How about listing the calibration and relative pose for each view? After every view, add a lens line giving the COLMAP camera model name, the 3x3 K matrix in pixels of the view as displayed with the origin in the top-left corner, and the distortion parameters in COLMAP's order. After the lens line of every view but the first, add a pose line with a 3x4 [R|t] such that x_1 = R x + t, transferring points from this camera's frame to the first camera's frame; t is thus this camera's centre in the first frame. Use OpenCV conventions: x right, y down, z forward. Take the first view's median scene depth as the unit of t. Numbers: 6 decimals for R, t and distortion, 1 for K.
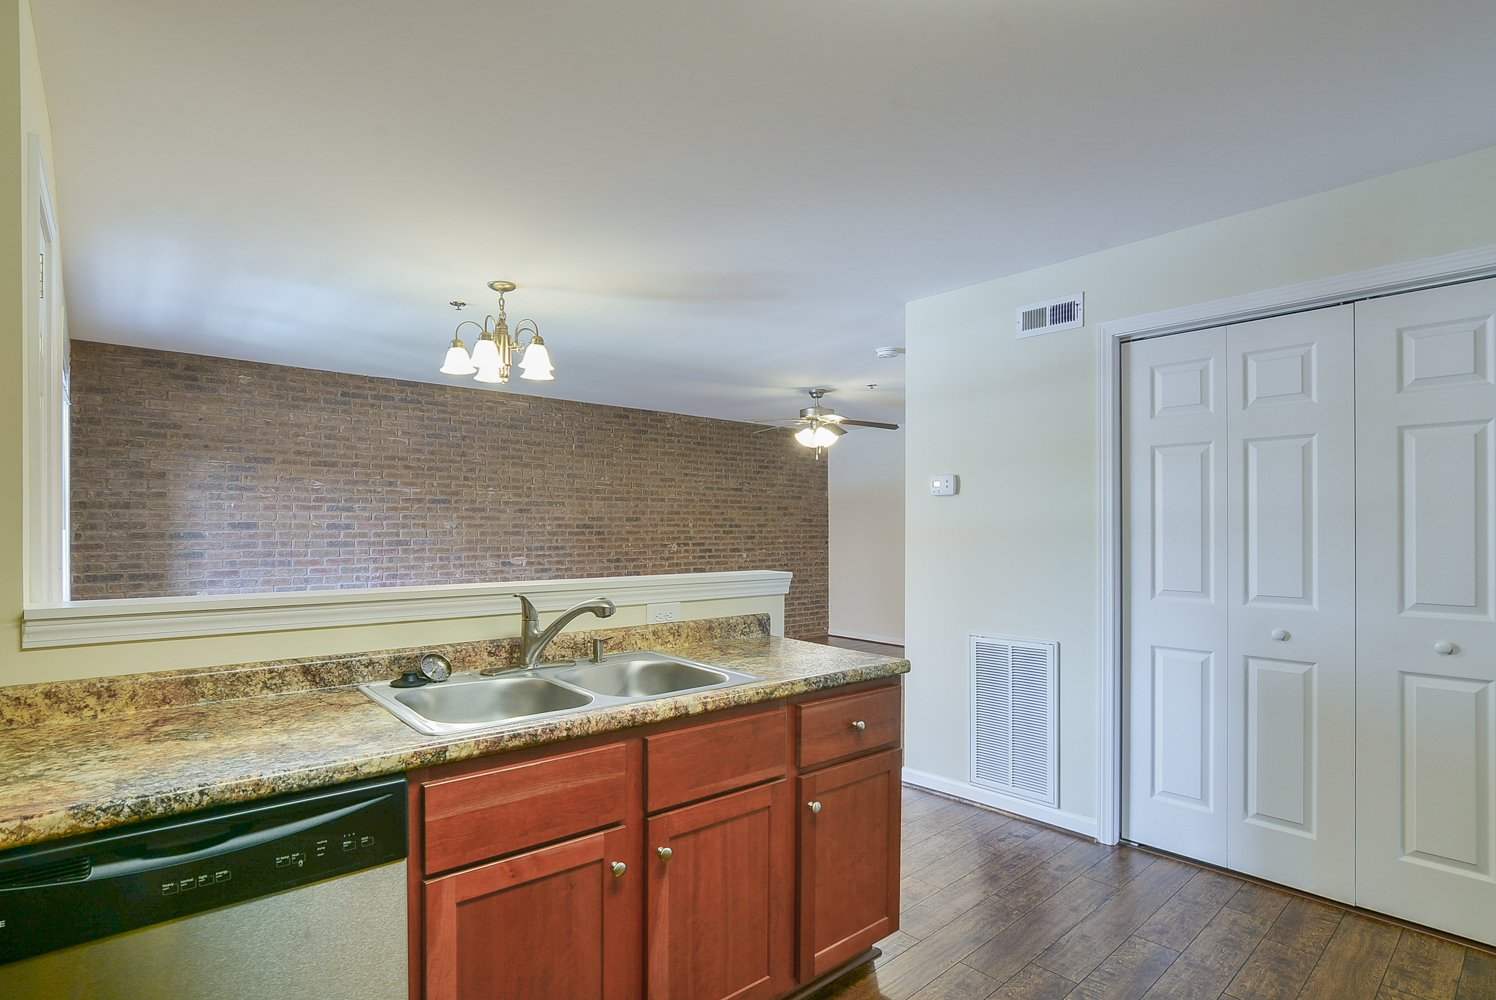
lens RADIAL K [[747.5, 0, 748.9], [0, 747.5, 532.3], [0, 0, 1]] dist [-0.011847, -0.000153]
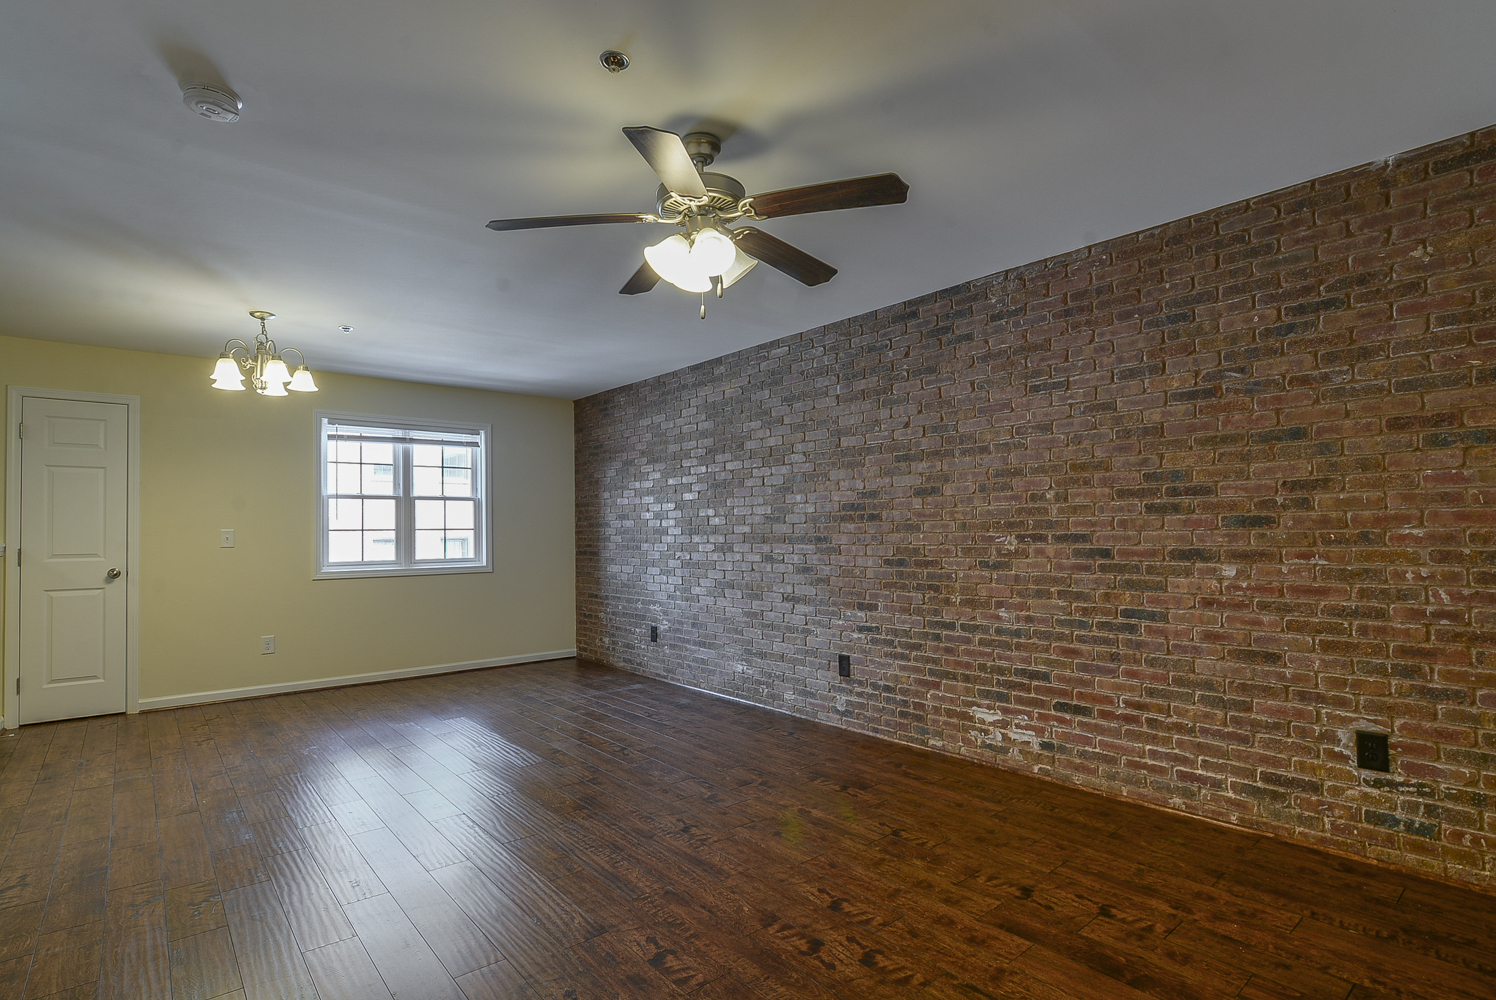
lens RADIAL K [[736.3, 0, 745.4], [0, 736.3, 522.9], [0, 0, 1]] dist [-0.012311, 0.001926]
pose [[-0.023406, -0.012788, -0.999644, 0.478064], [0.002596, 0.999914, -0.012852, 0.015532], [0.999723, -0.002896, -0.023371, 1.046124]]
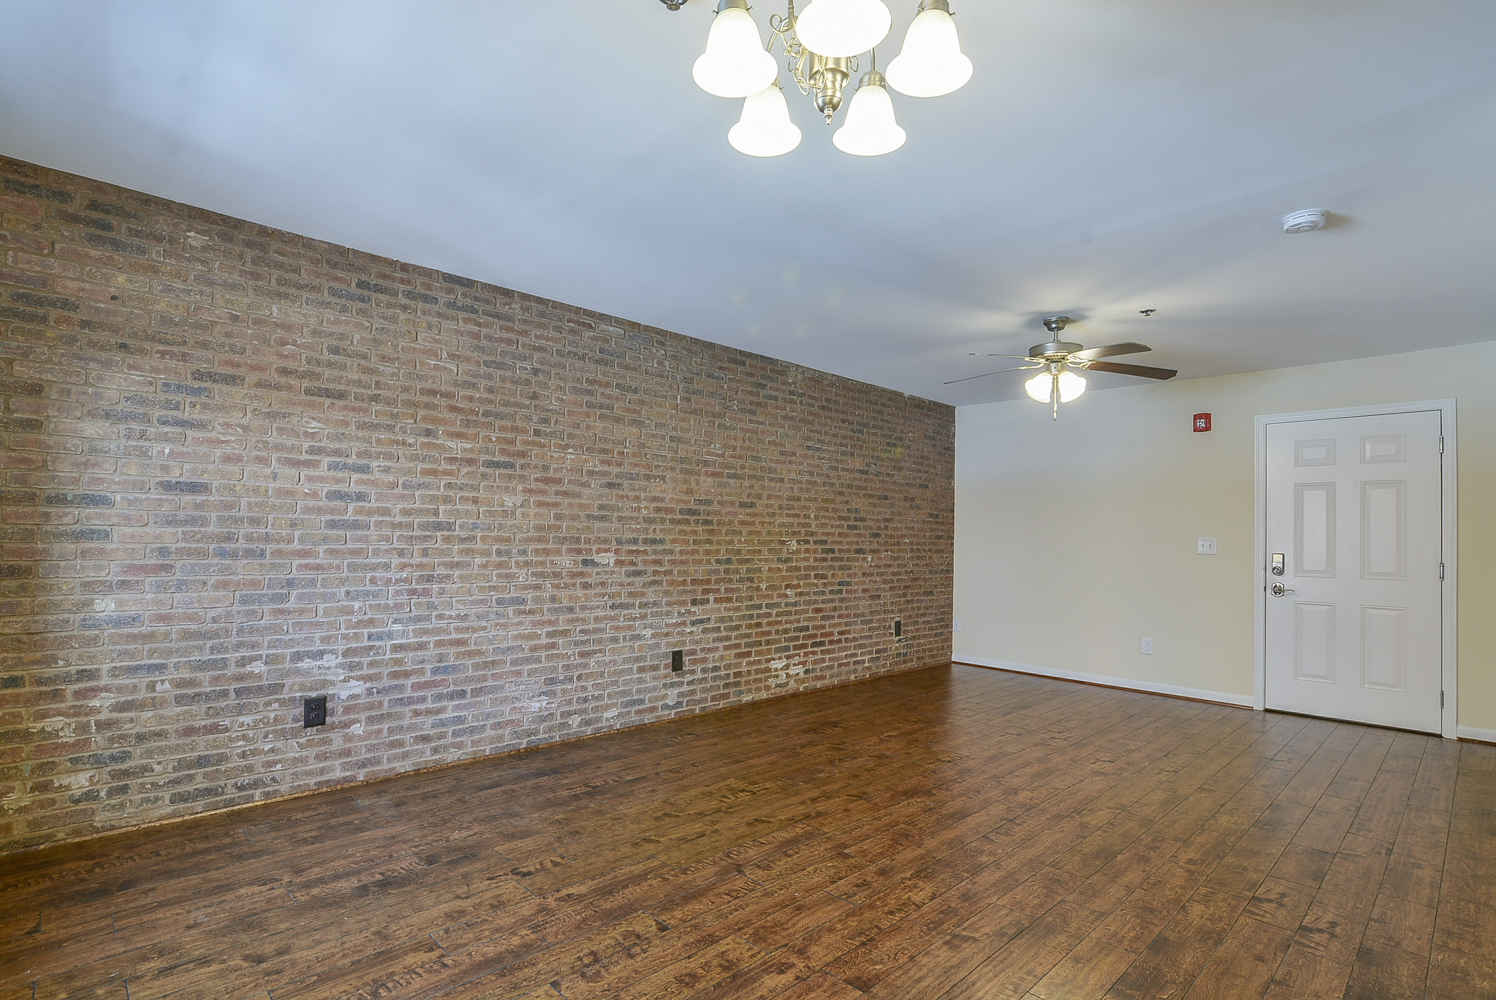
lens RADIAL K [[736.3, 0, 745.4], [0, 736.3, 522.9], [0, 0, 1]] dist [-0.012311, 0.001926]
pose [[0.998797, 0.020857, 0.044388, -0.224530], [-0.019809, 0.999518, -0.023914, 0.020438], [-0.044865, 0.023006, 0.998728, 0.344611]]
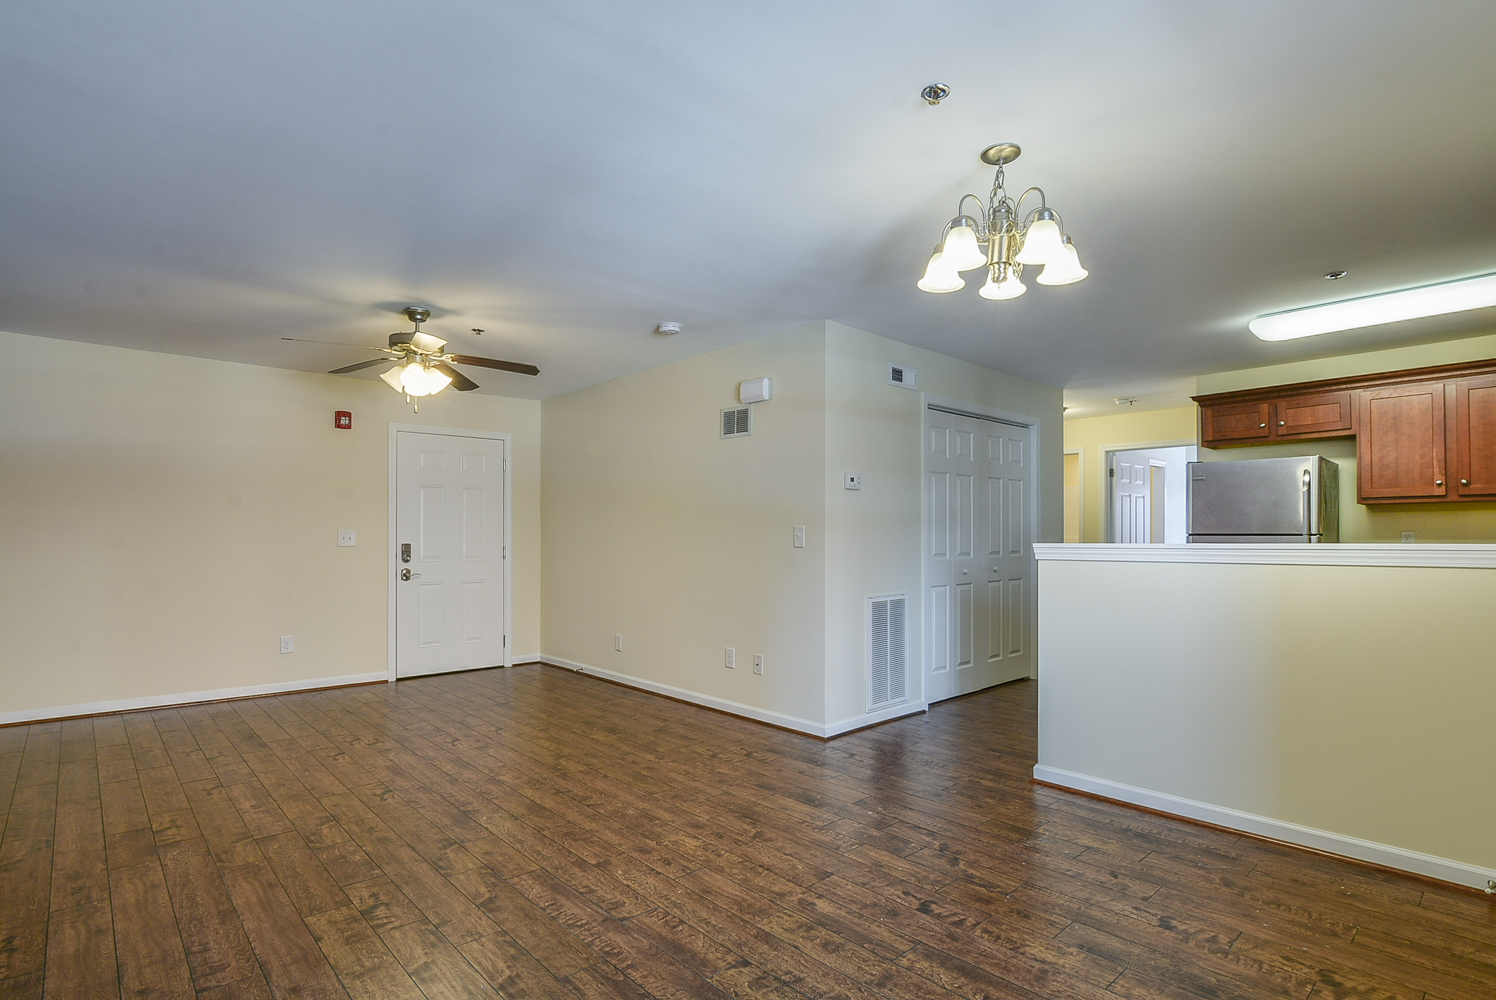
lens RADIAL K [[747.5, 0, 748.9], [0, 747.5, 532.3], [0, 0, 1]] dist [-0.011847, -0.000153]
pose [[-0.017698, 0.008156, 0.999810, -0.594203], [0.005631, 0.999952, -0.008057, 0.018537], [-0.999828, 0.005487, -0.017743, 0.723492]]
